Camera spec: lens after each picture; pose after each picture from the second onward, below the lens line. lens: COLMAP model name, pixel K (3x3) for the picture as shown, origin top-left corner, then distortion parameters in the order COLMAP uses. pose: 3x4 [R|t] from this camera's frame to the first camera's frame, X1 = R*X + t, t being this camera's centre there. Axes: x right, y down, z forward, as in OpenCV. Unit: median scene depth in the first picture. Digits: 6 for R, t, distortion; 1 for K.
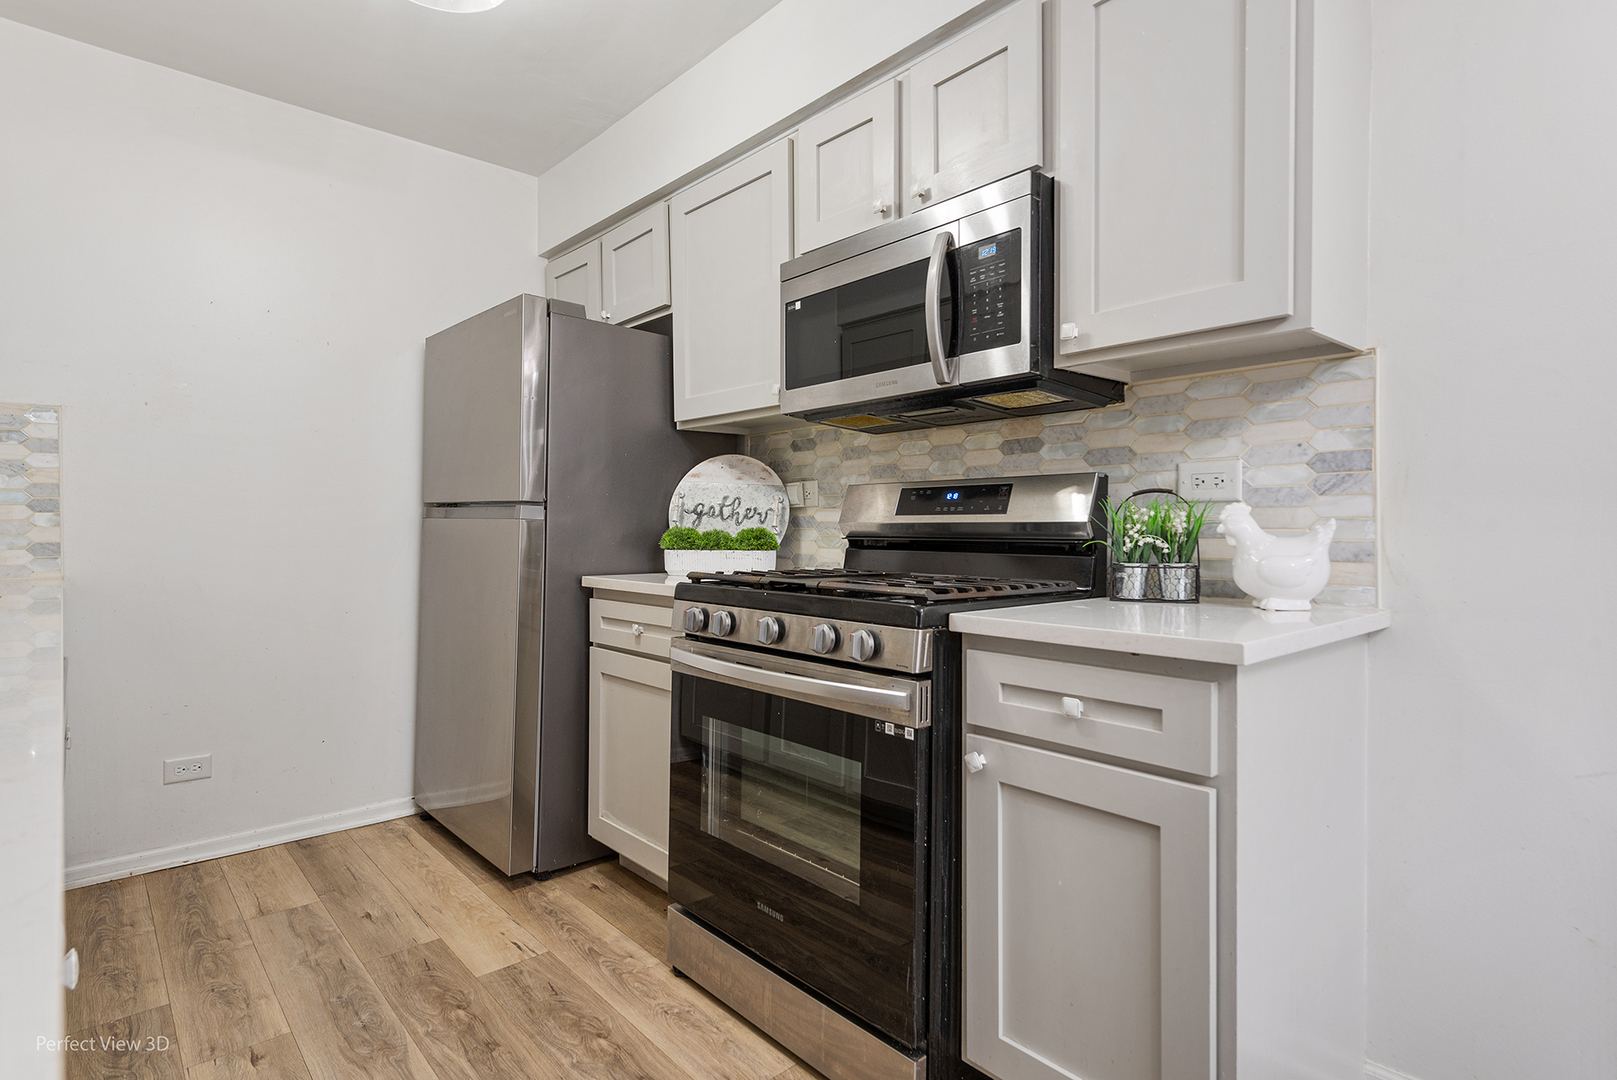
lens RADIAL K [[812.0, 0, 793.8], [0, 812.0, 541.4], [0, 0, 1]] dist [0.018651, -0.009247]
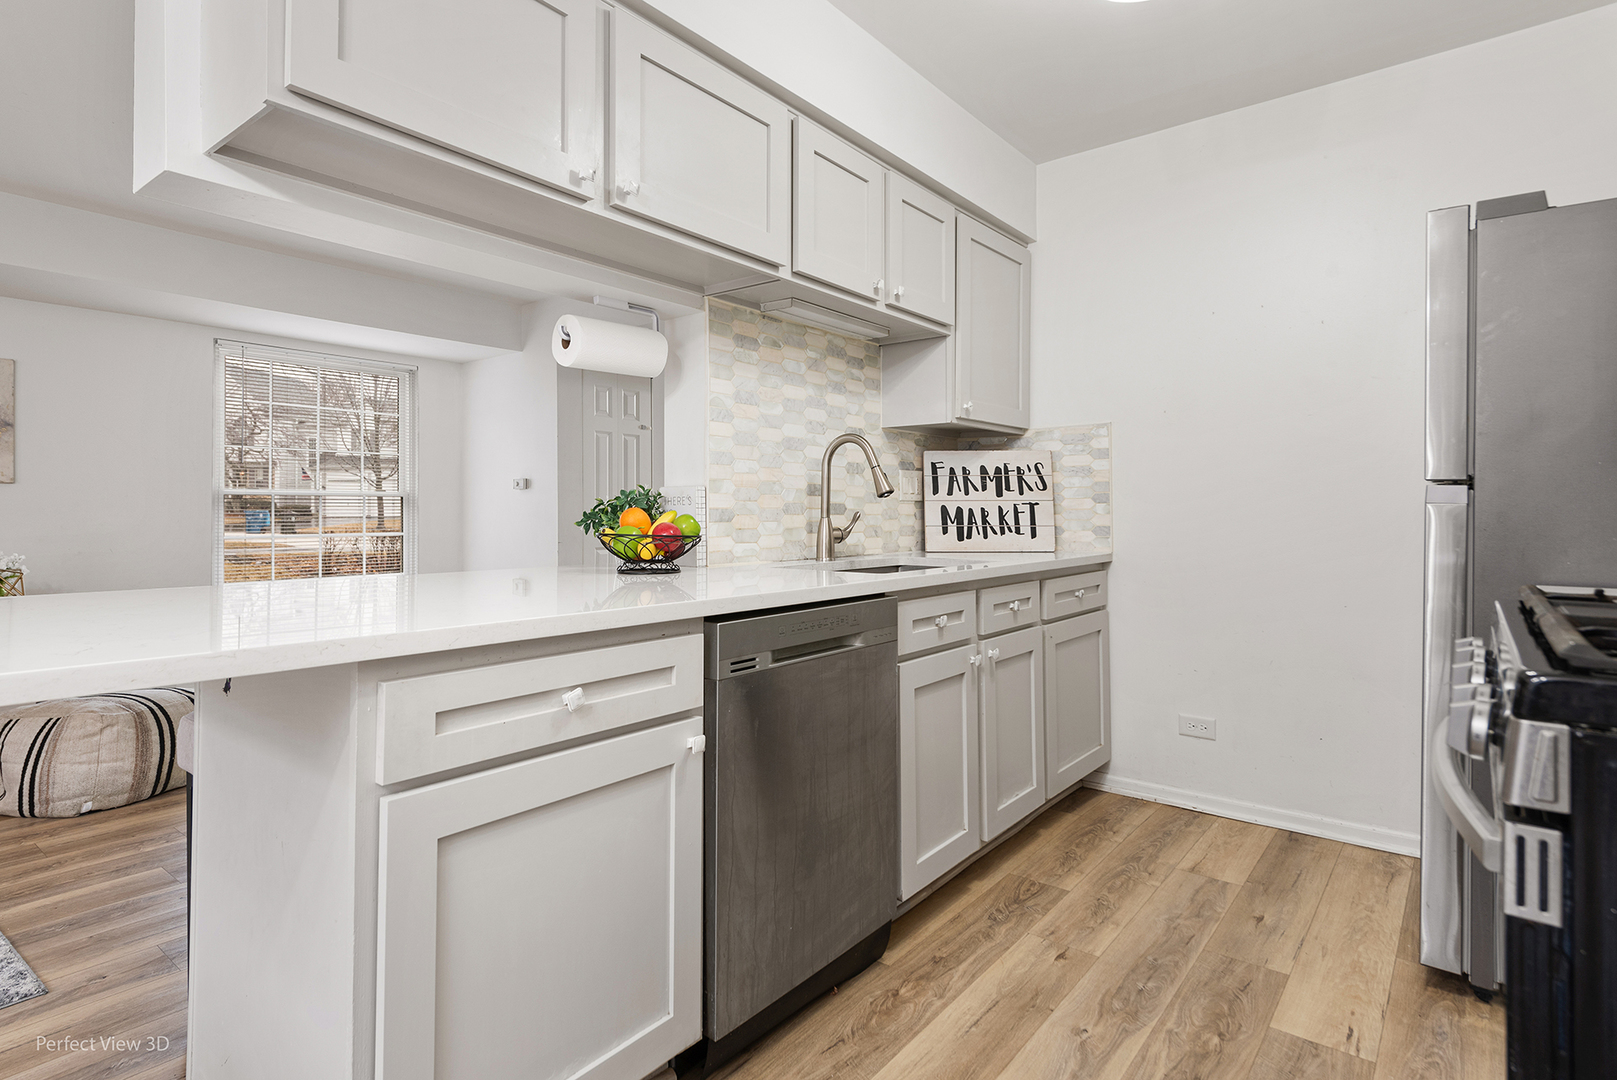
lens RADIAL K [[812.0, 0, 783.0], [0, 812.0, 509.7], [0, 0, 1]] dist [0.018651, -0.009247]
pose [[0.177682, -0.005195, -0.984074, 0.359296], [-0.018579, 0.999790, -0.008633, -0.004209], [0.983913, 0.019817, 0.177548, 0.294953]]
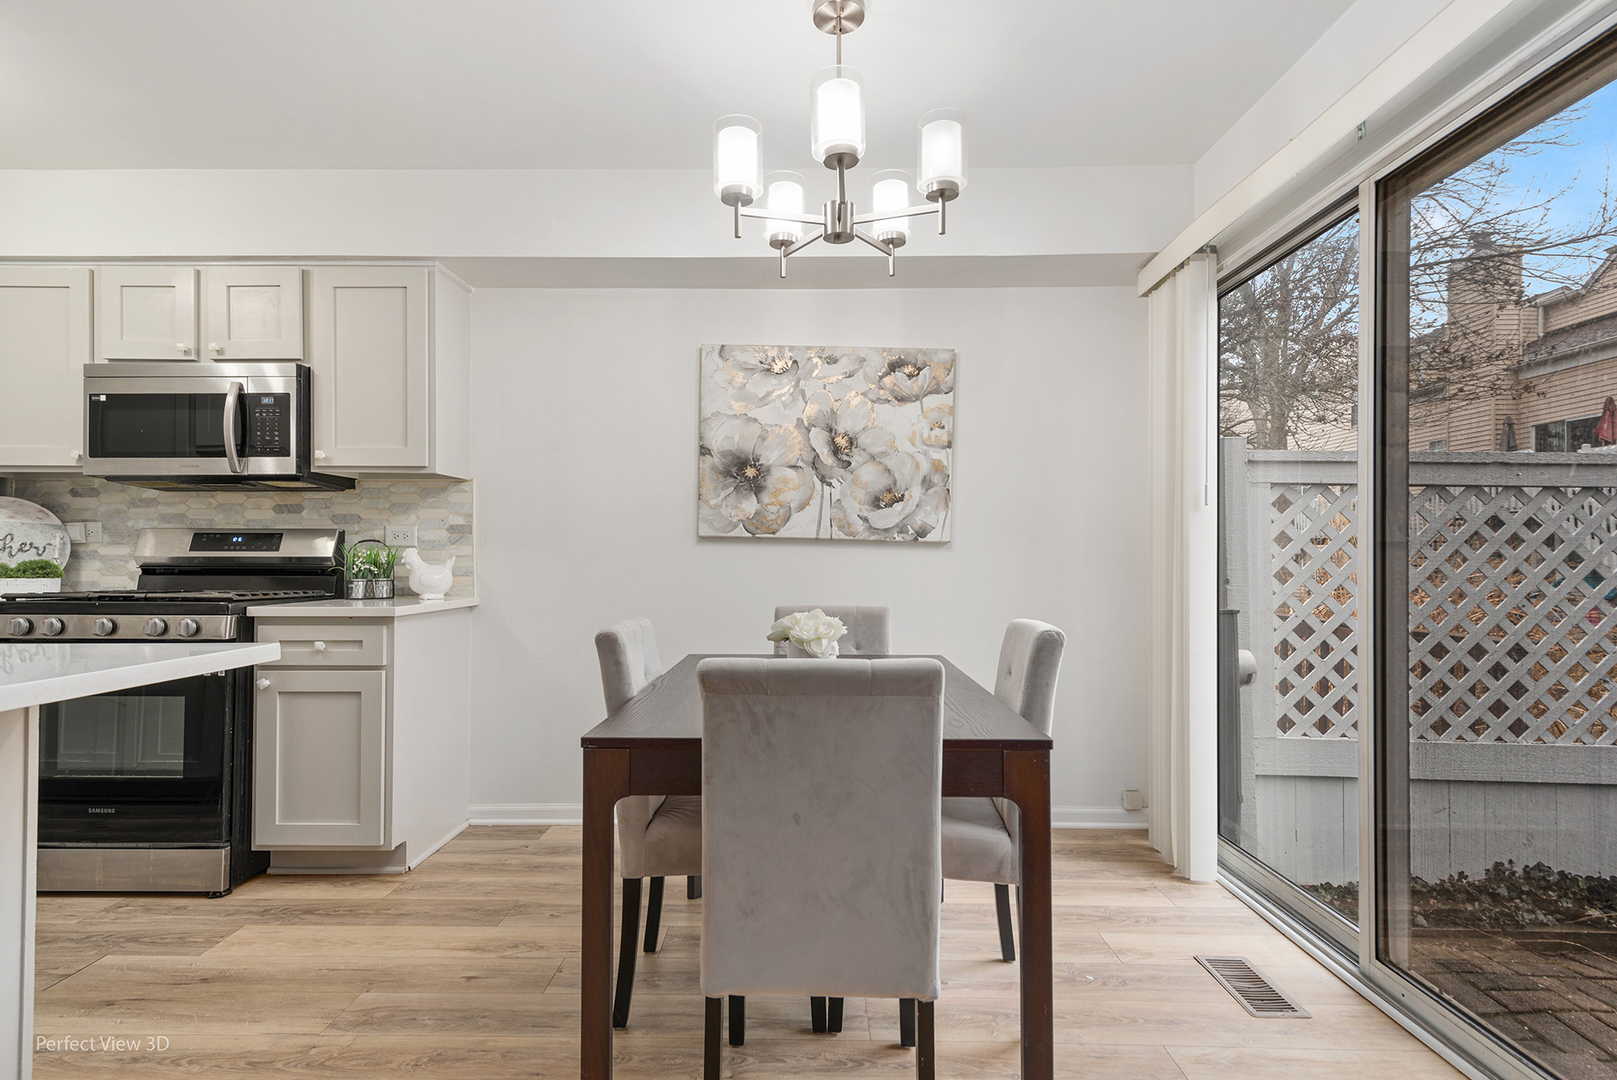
lens RADIAL K [[812.0, 0, 797.3], [0, 812.0, 552.0], [0, 0, 1]] dist [0.018651, -0.009247]
pose [[0.666194, 0.009598, 0.745716, -0.247188], [0.010484, 0.999698, -0.022232, 0.013488], [-0.745704, 0.022629, 0.665892, -0.802221]]
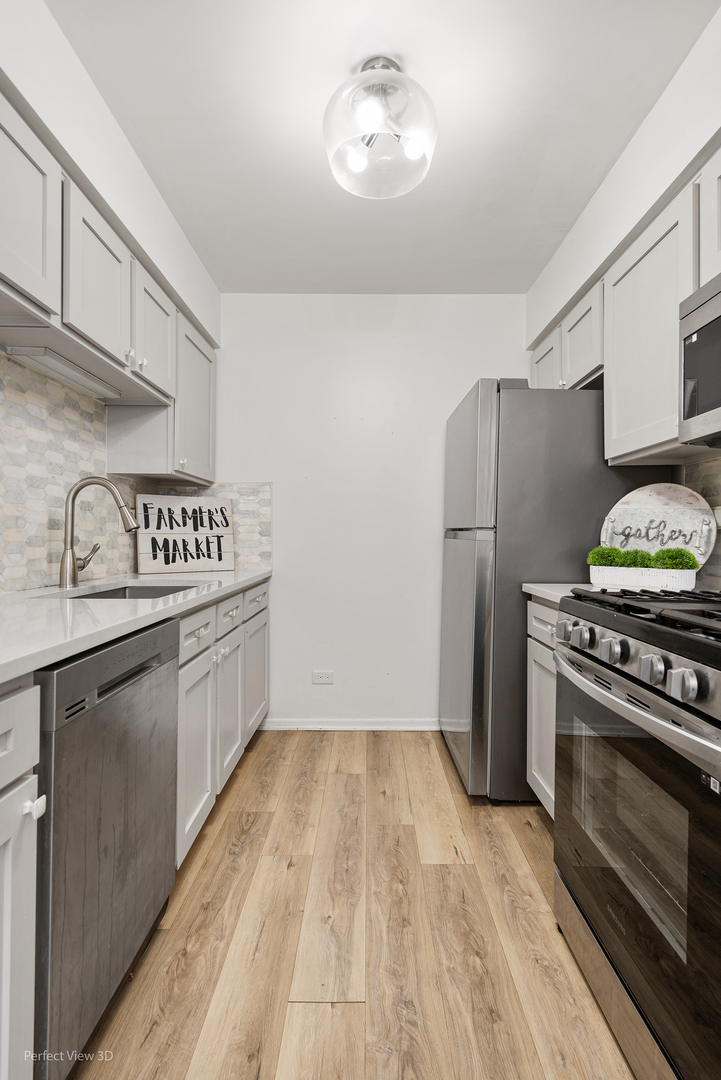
lens RADIAL K [[542.3, 0, 363.8], [0, 542.3, 542.0], [0, 0, 1]] dist [0.018651, -0.009247]
pose [[0.756907, 0.005072, -0.653503, 0.142837], [-0.013599, 0.999876, -0.007990, -0.016462], [0.653381, 0.014935, 0.756882, 0.193652]]
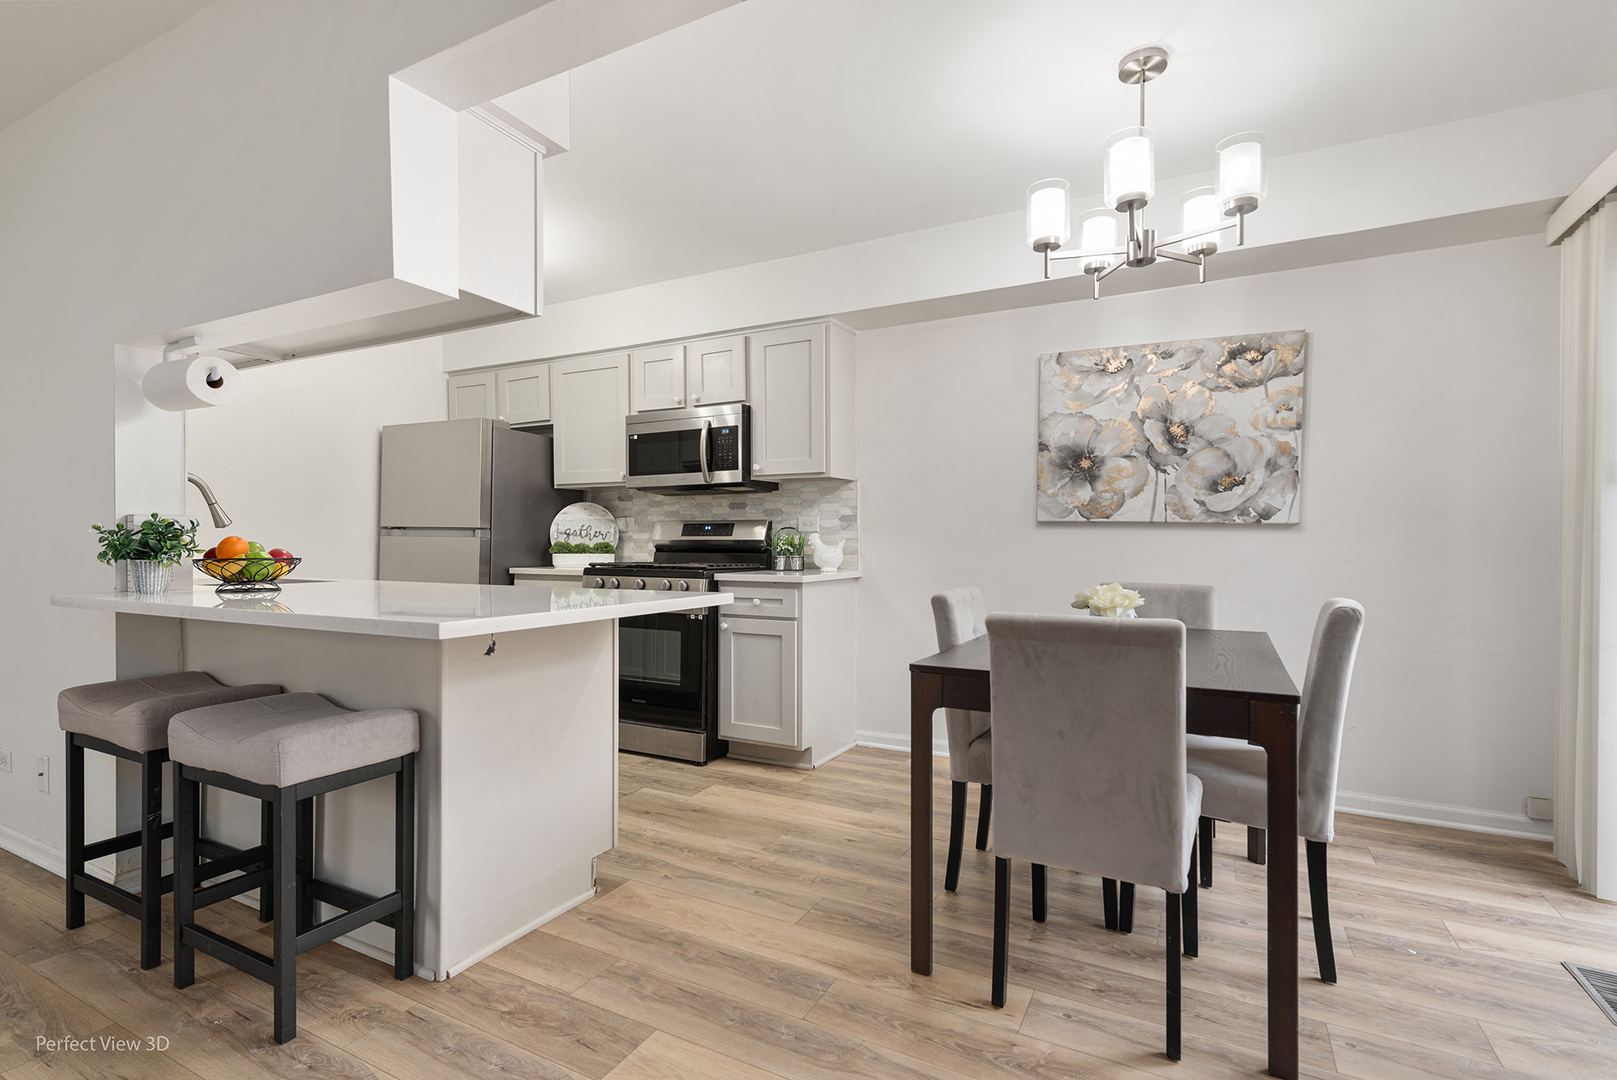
lens RADIAL K [[756.1, 0, 802.4], [0, 756.1, 544.0], [0, 0, 1]] dist [-0.005413, -0.000789]
pose [[0.932529, 0.000910, 0.361094, -0.305990], [0.004529, 0.999889, -0.014215, 0.018735], [-0.361067, 0.014891, 0.932421, -1.006629]]
